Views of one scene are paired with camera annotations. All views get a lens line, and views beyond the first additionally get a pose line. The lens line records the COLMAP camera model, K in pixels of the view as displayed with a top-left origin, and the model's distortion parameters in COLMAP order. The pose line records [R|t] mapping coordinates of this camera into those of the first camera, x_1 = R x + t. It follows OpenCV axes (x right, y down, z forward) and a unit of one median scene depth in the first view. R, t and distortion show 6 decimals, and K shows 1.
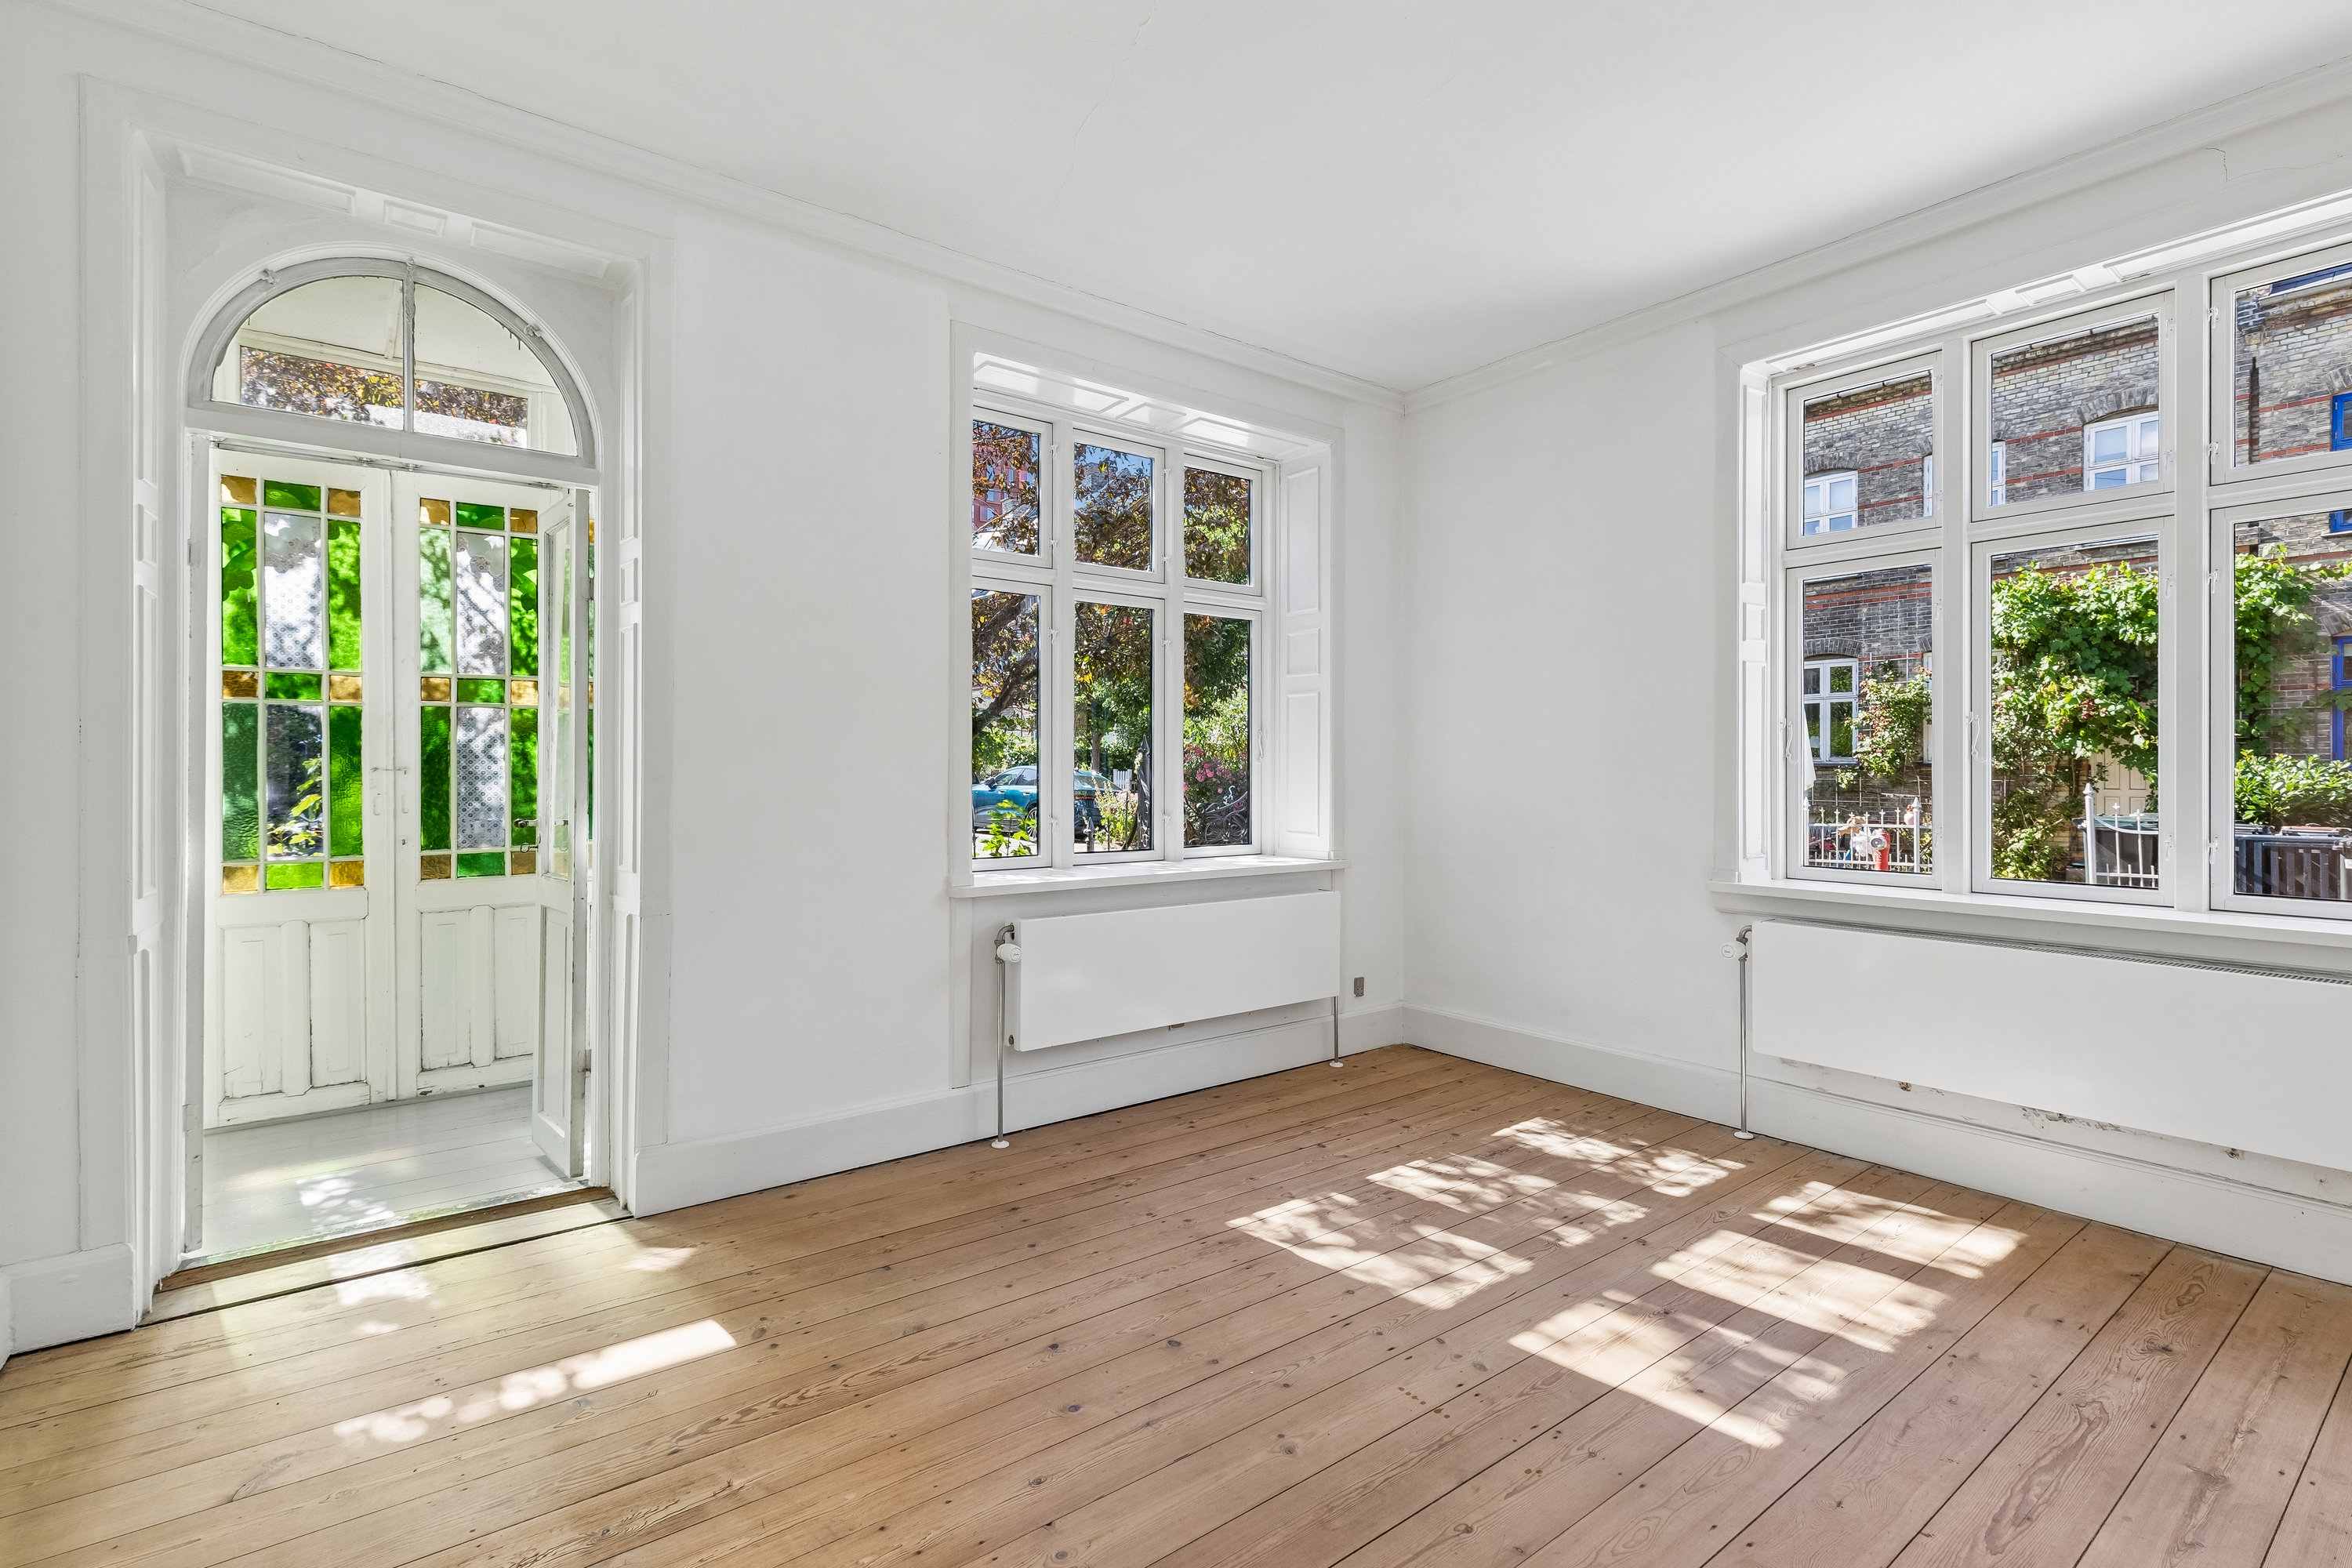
lens RADIAL K [[1051.9, 0, 1166.0], [0, 1051.9, 779.0], [0, 0, 1]] dist [0.018629, -0.000263]
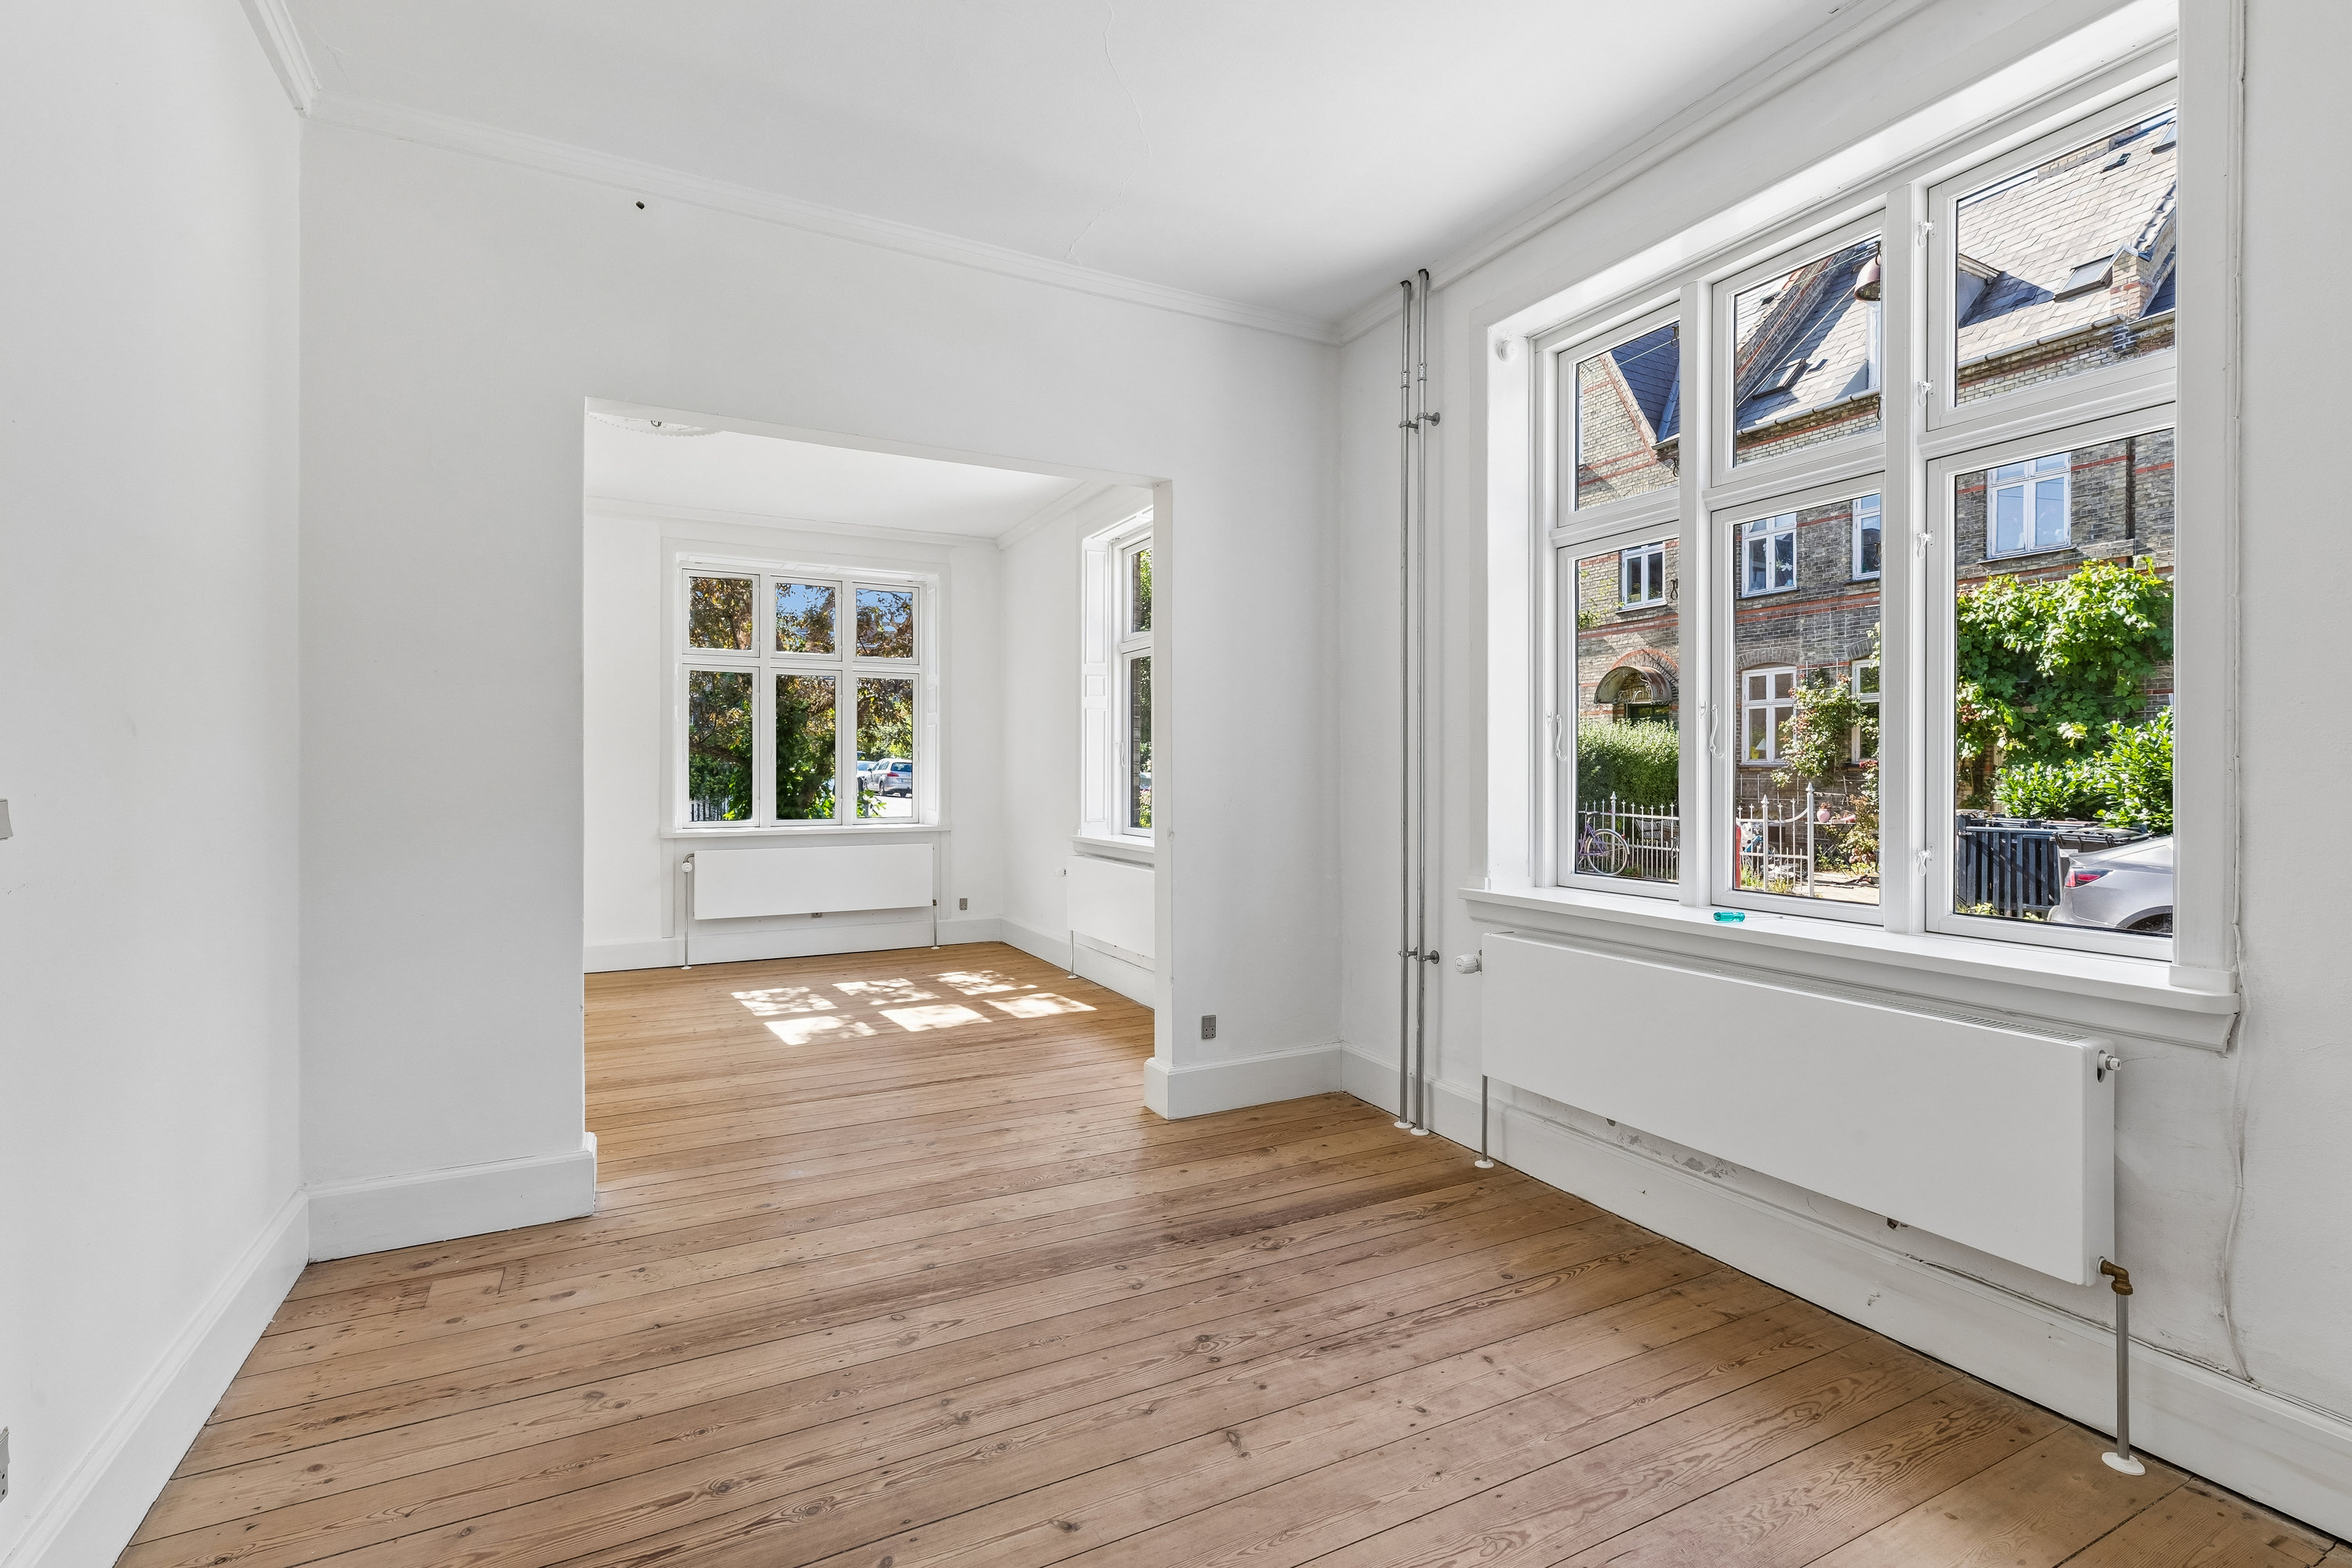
lens RADIAL K [[1051.9, 0, 1184.1], [0, 1051.9, 779.2], [0, 0, 1]] dist [0.018629, -0.000263]
pose [[0.985025, -0.001781, -0.172405, 0.269744], [0.001252, 0.999994, -0.003176, 0.002963], [0.172410, 0.002913, 0.985021, -0.185372]]
